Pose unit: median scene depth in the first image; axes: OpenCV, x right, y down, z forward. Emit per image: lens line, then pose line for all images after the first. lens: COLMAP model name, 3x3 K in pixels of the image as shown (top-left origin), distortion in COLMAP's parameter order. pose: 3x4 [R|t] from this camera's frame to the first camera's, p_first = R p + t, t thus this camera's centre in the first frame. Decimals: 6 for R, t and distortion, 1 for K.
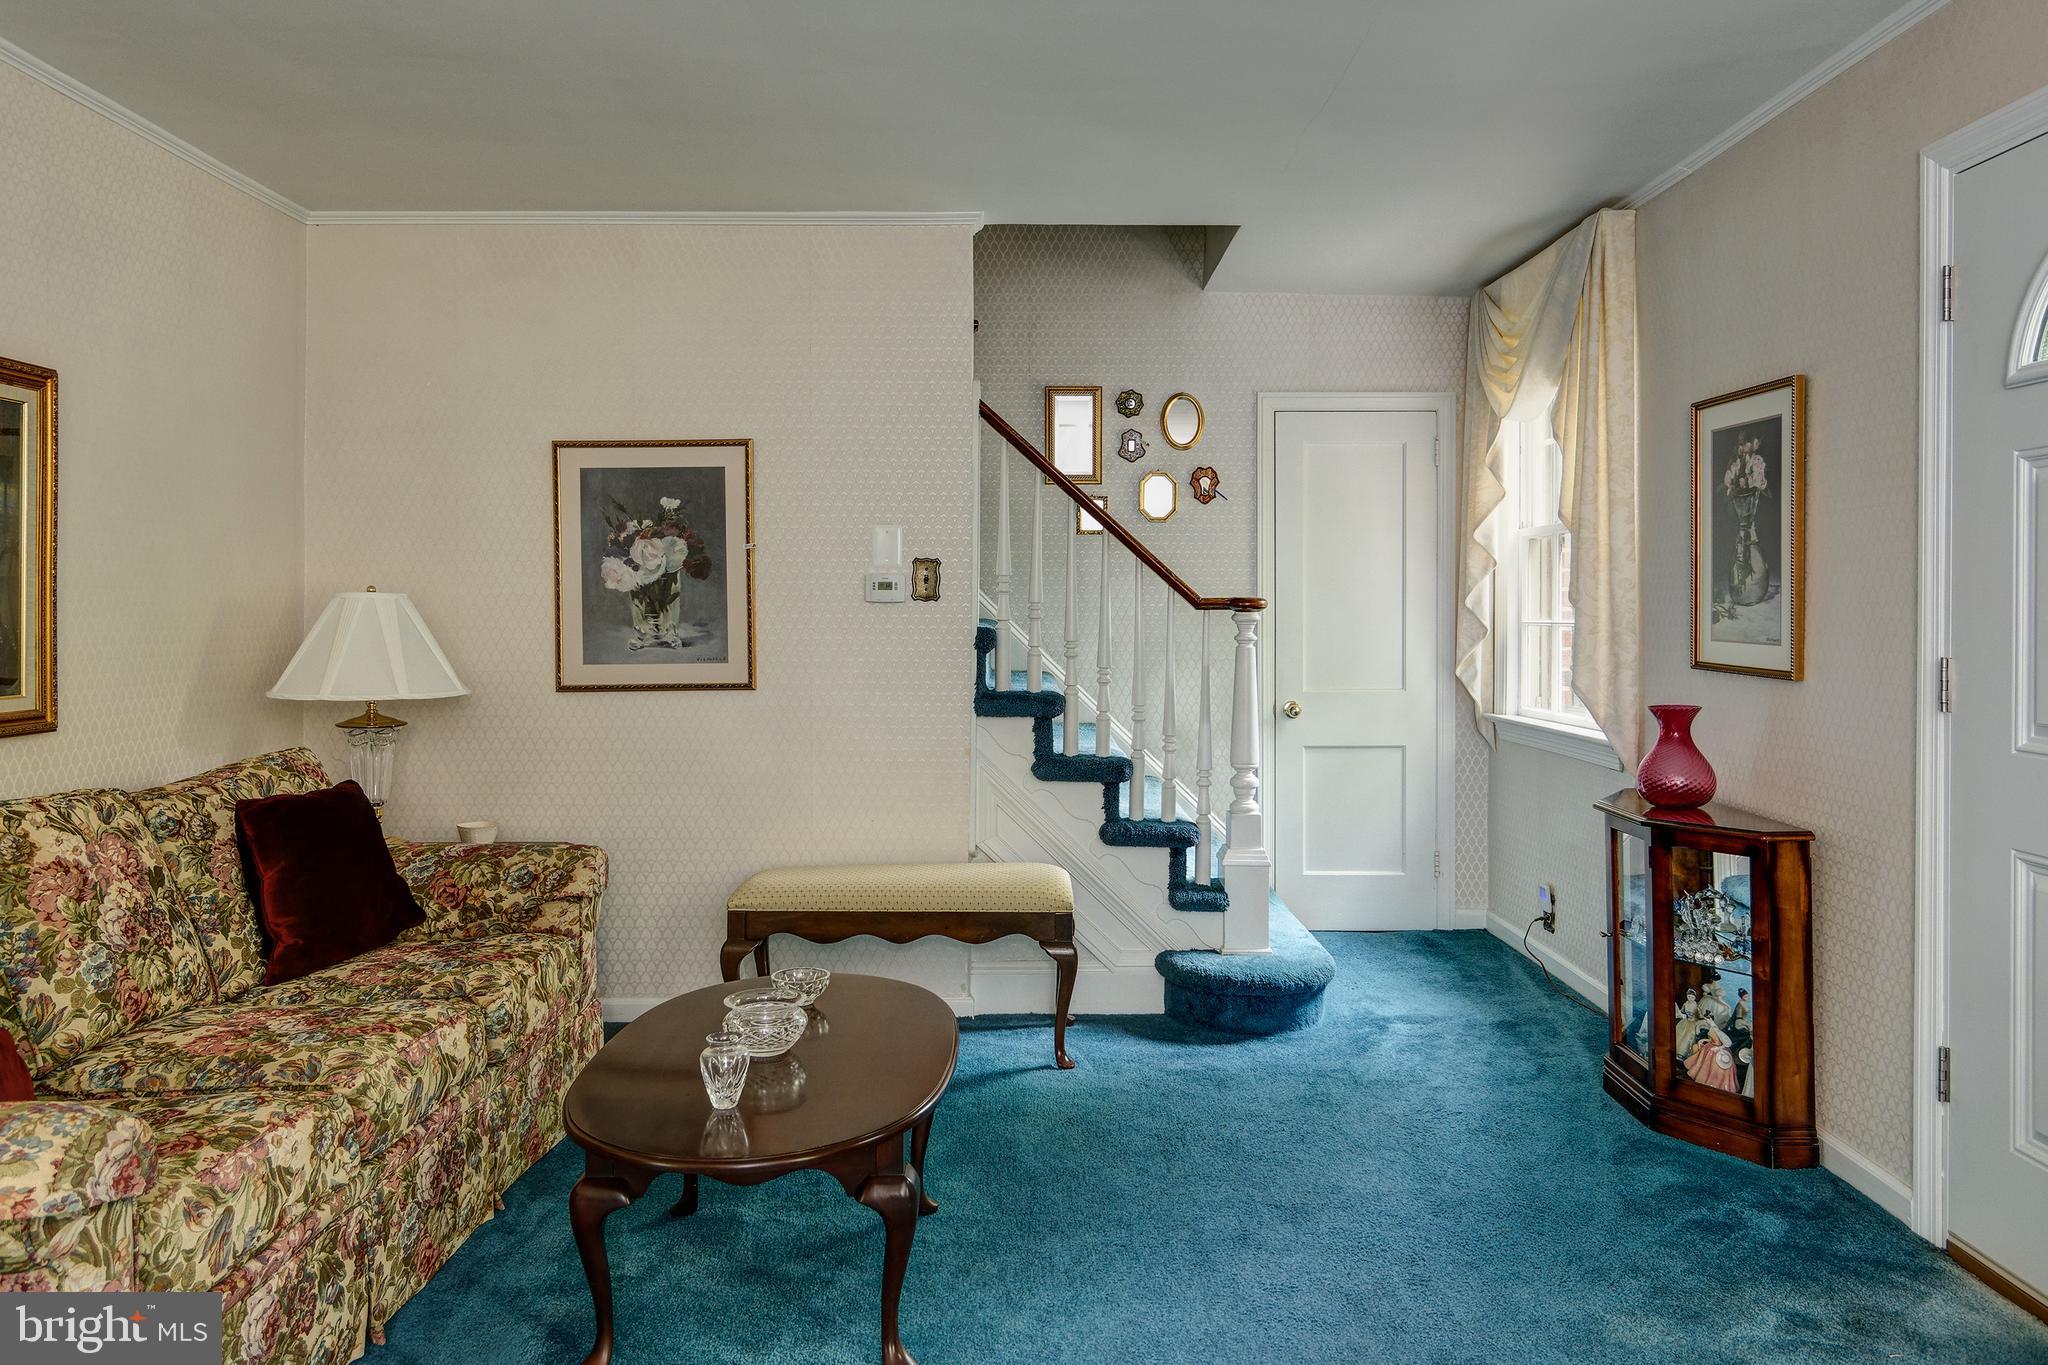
lens RADIAL K [[1404.5, 0, 1028.5], [0, 1404.5, 619.5], [0, 0, 1]] dist [0.003470, 0.000931]
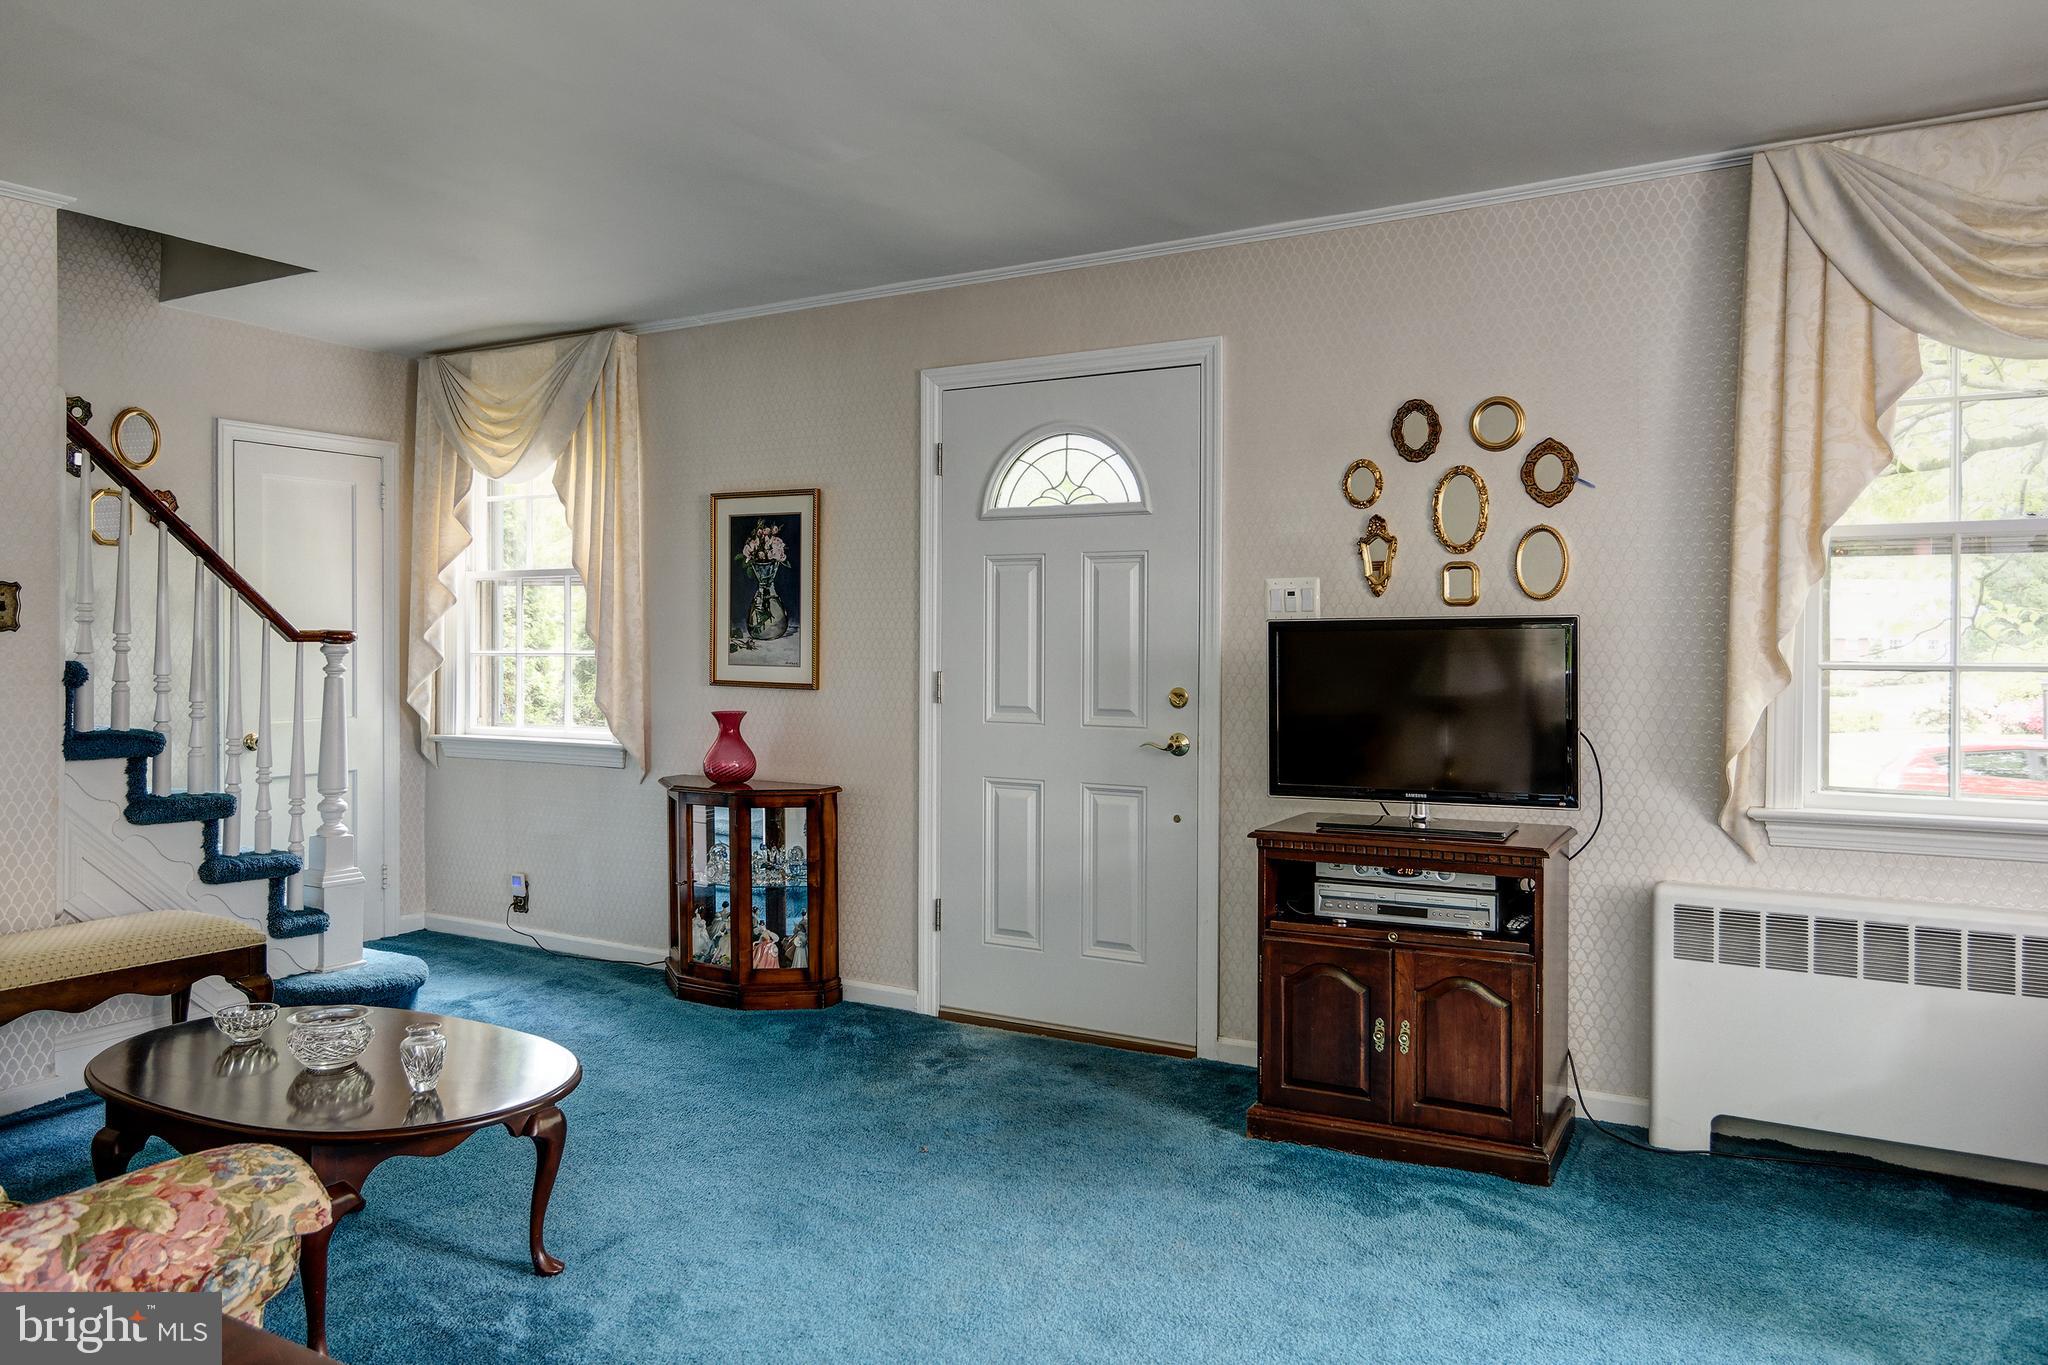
lens RADIAL K [[1452.0, 0, 1025.8], [0, 1452.0, 657.6], [0, 0, 1]] dist [0.004568, 0.000302]
pose [[0.513502, -0.007383, 0.858057, -0.630499], [0.003706, 0.999973, 0.006387, -0.000360], [-0.858080, -0.000100, 0.513515, 0.000835]]
